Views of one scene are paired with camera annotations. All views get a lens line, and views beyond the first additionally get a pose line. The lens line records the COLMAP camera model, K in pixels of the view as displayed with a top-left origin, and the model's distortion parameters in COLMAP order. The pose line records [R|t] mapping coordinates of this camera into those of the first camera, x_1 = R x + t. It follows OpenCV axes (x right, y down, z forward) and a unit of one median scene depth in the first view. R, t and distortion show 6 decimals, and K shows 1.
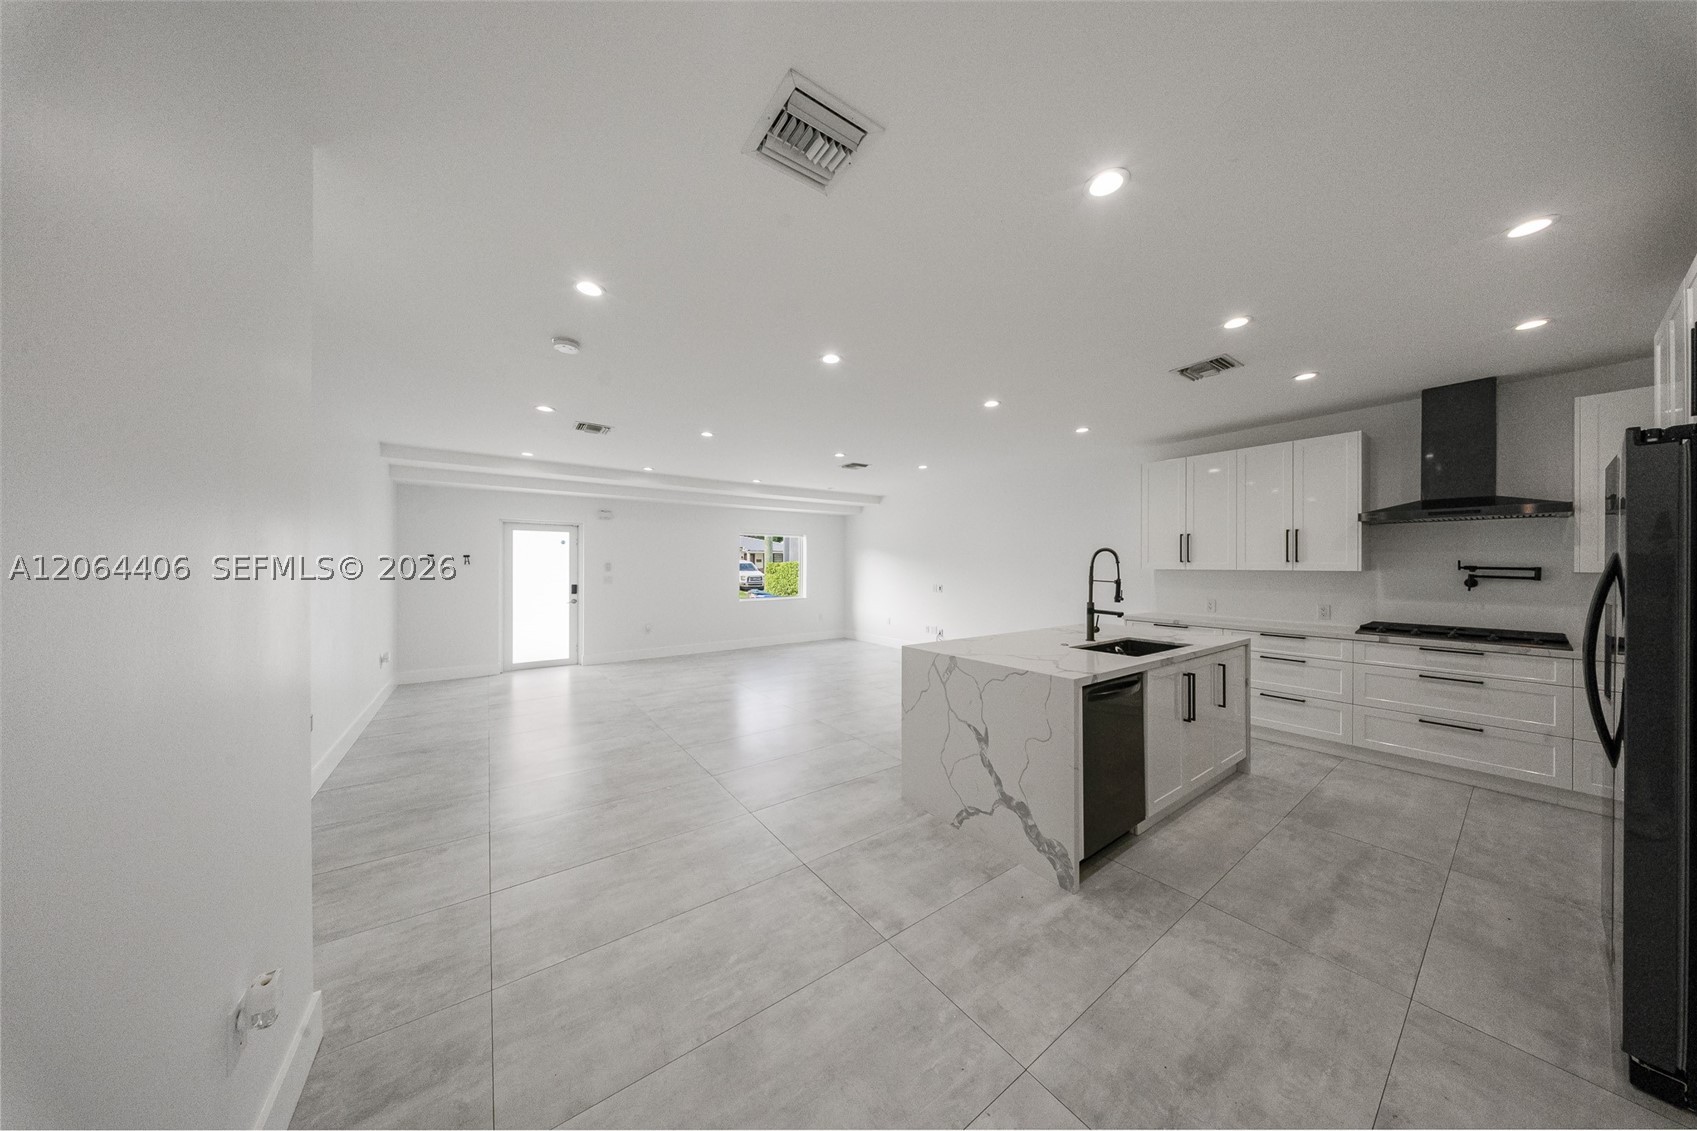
lens RADIAL K [[509.2, 0, 849.4], [0, 509.2, 563.7], [0, 0, 1]] dist [0.000994, -0.000555]
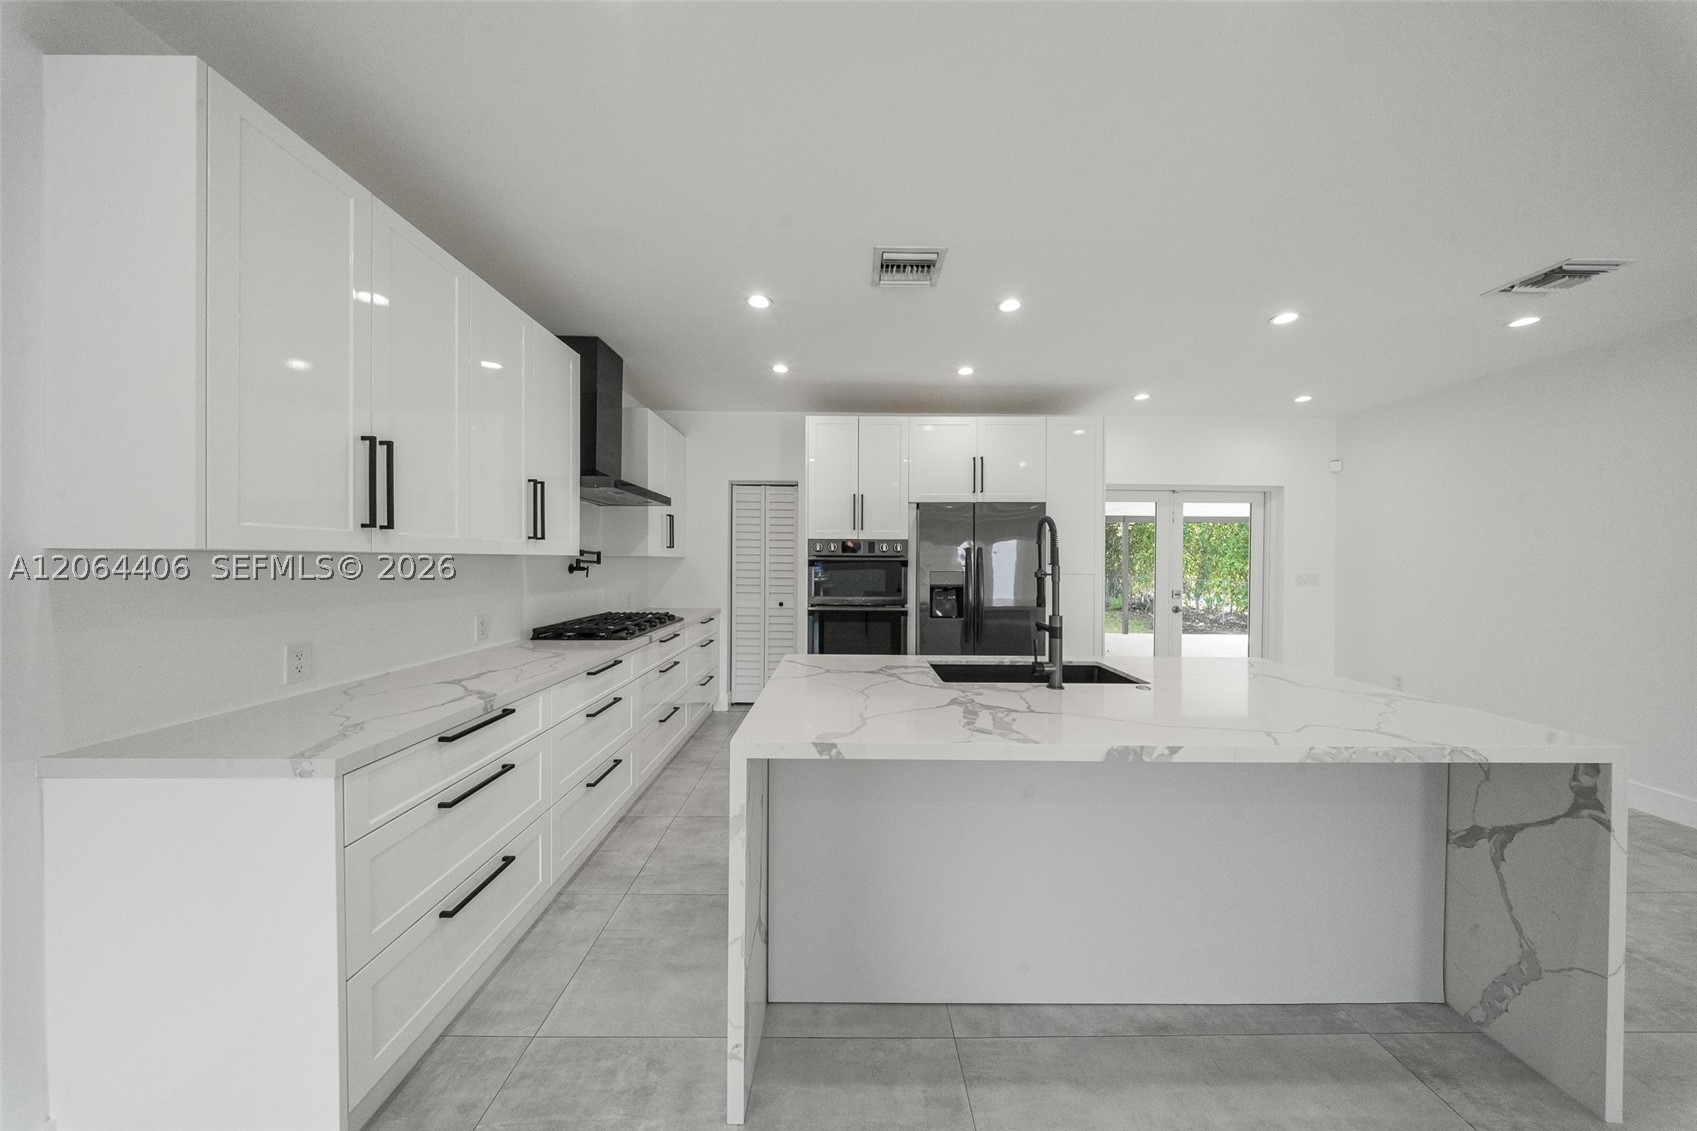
lens RADIAL K [[509.2, 0, 853.2], [0, 509.2, 560.0], [0, 0, 1]] dist [0.000994, -0.000555]
pose [[-0.821912, -0.006241, 0.569580, 0.338858], [-0.006944, 0.999975, 0.000936, 0.020578], [-0.569572, -0.003186, -0.821935, 1.570426]]
